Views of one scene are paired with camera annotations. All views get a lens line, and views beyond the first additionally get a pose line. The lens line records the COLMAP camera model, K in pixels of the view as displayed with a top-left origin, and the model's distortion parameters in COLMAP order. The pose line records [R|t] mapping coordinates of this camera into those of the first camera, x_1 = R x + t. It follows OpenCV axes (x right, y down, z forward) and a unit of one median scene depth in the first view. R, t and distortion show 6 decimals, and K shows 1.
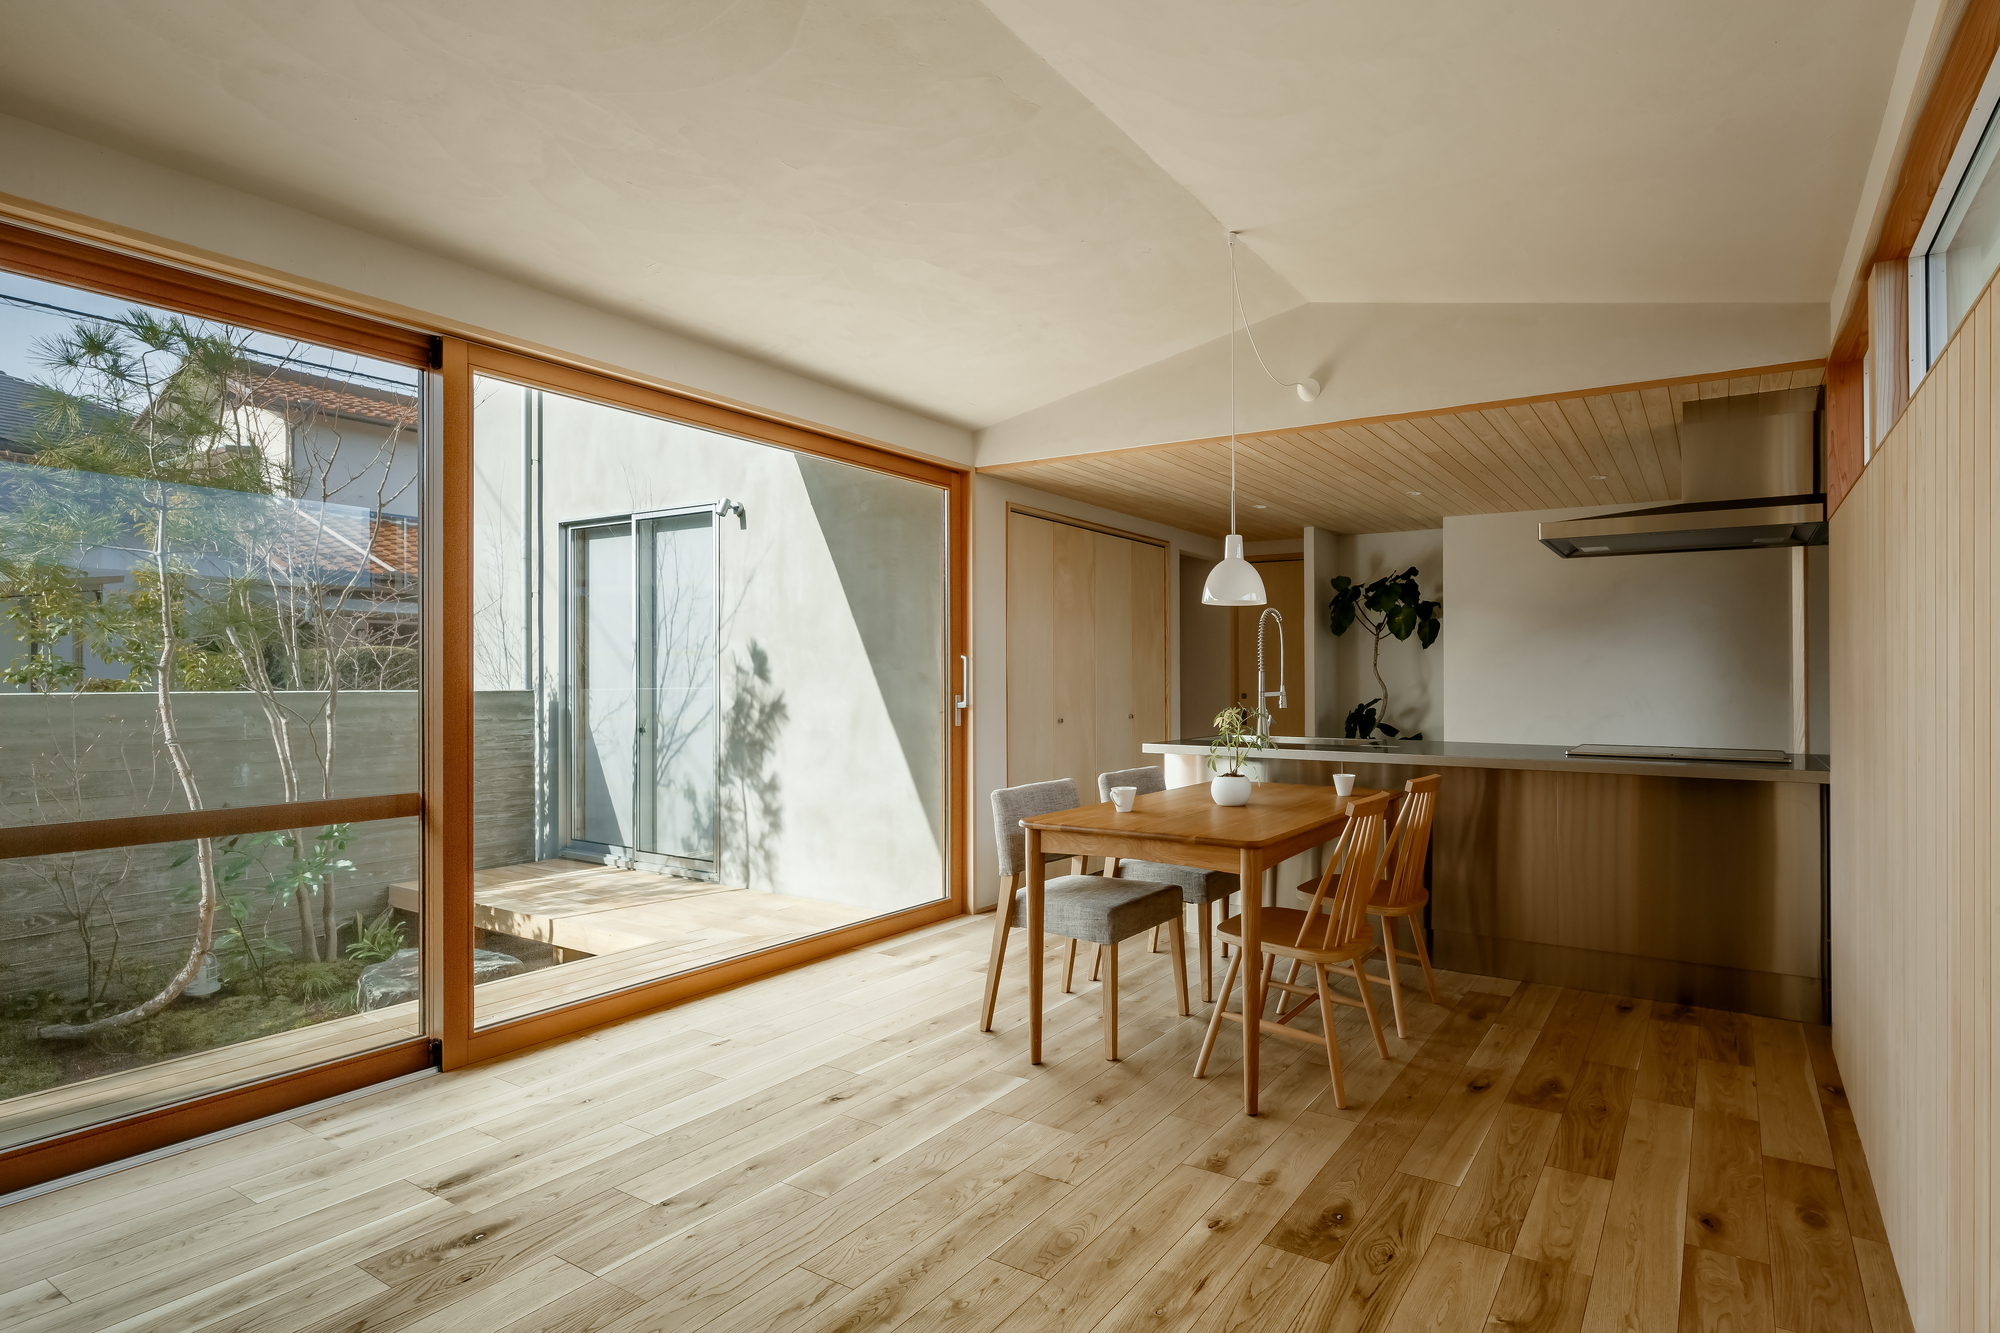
lens RADIAL K [[959.2, 0, 976.3], [0, 959.2, 613.1], [0, 0, 1]] dist [-0.014819, -0.000686]
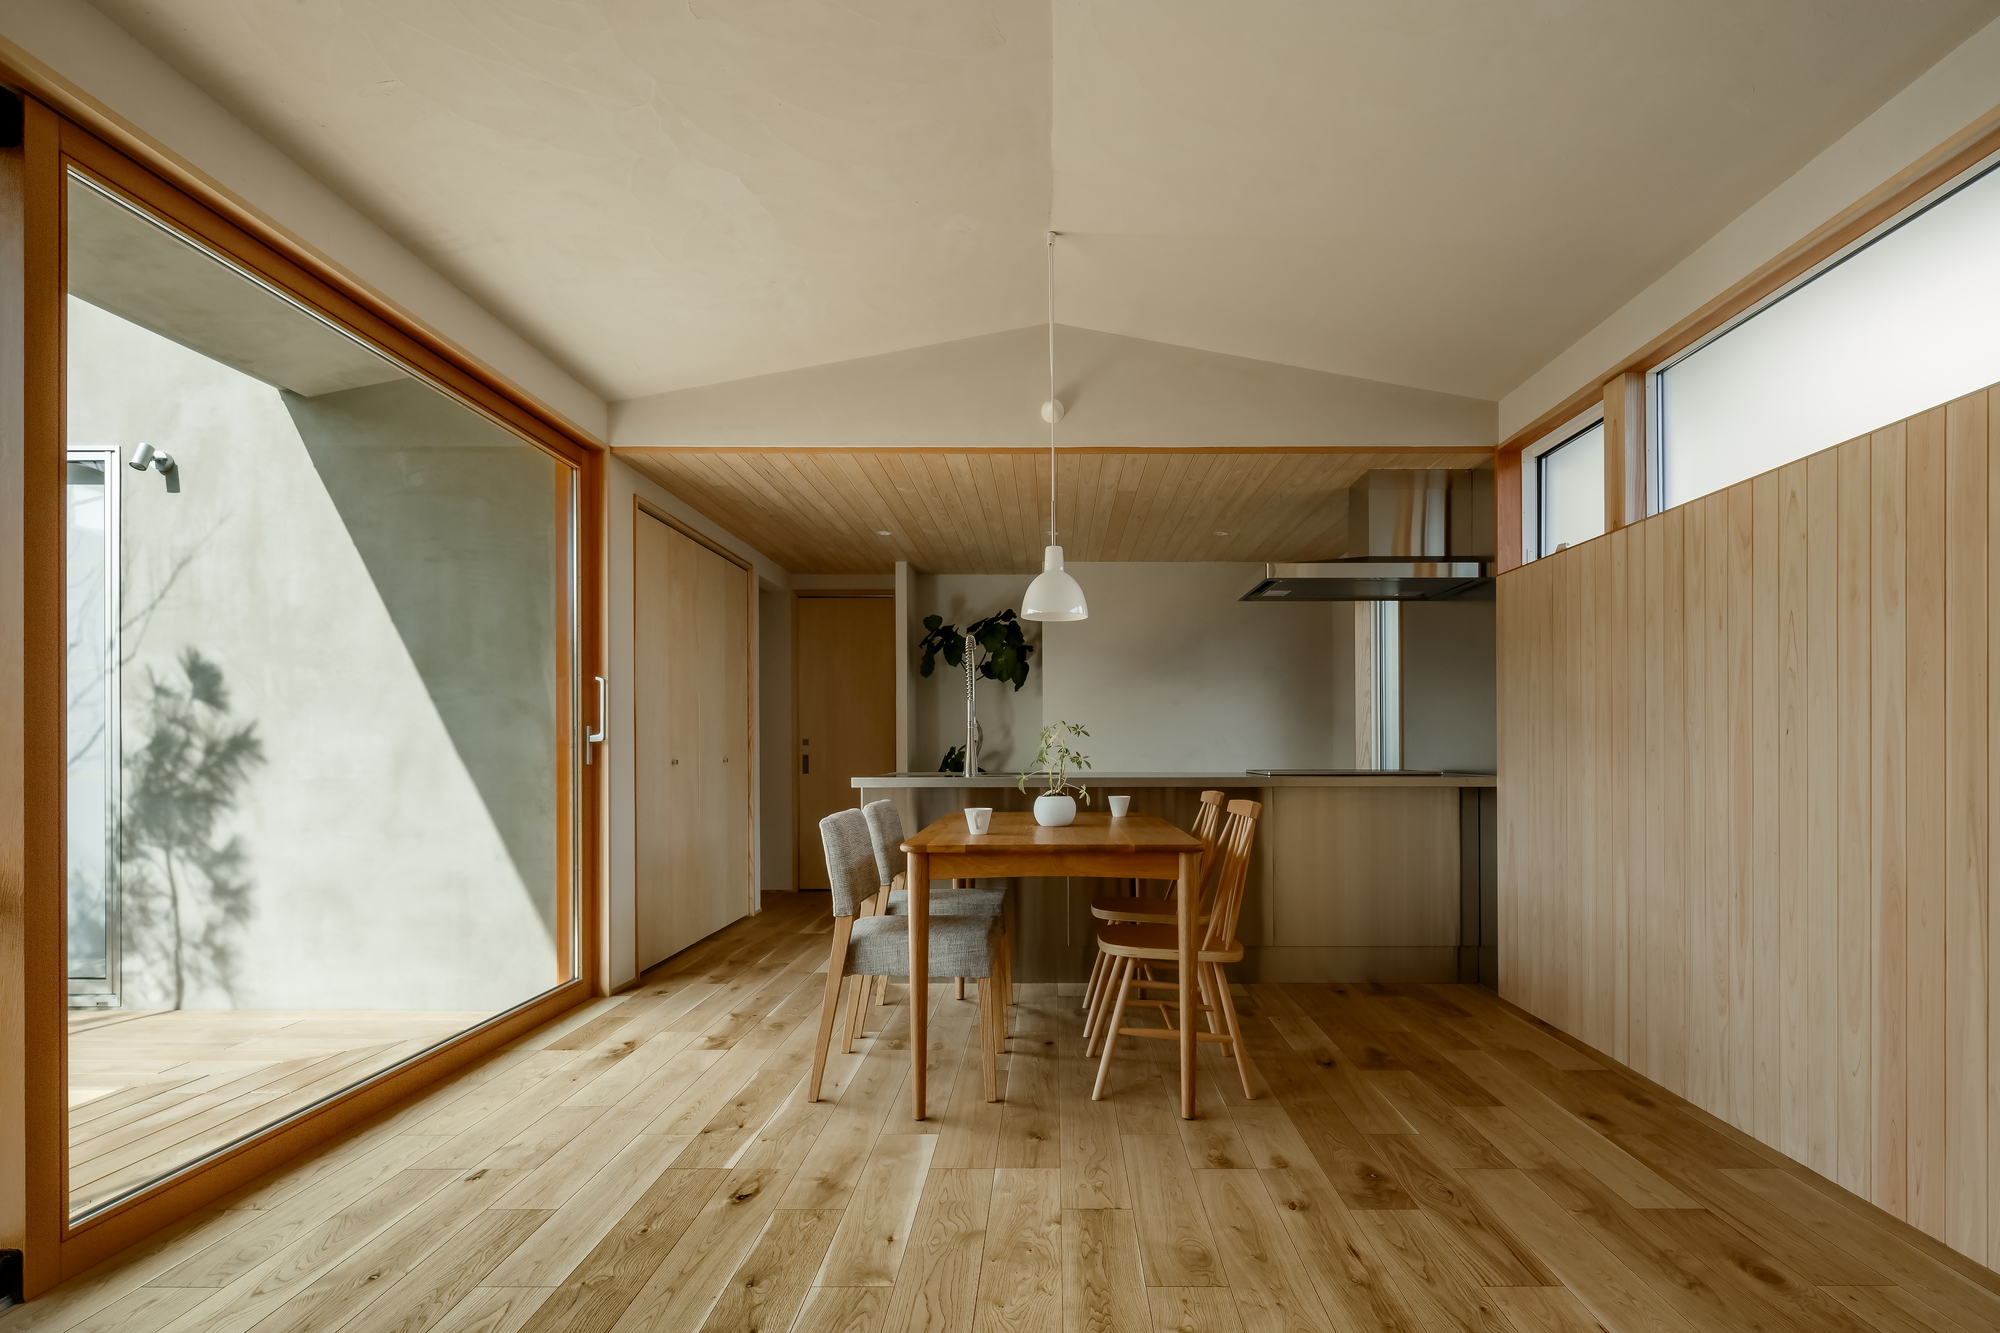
lens RADIAL K [[1117.5, 0, 790.7], [0, 1117.5, 664.2], [0, 0, 1]] dist [-0.020933, -0.000251]
pose [[0.866712, 0.050392, 0.496257, -0.323984], [-0.044766, 0.998727, -0.023231, 0.047664], [-0.496796, -0.002081, 0.867865, 0.098520]]
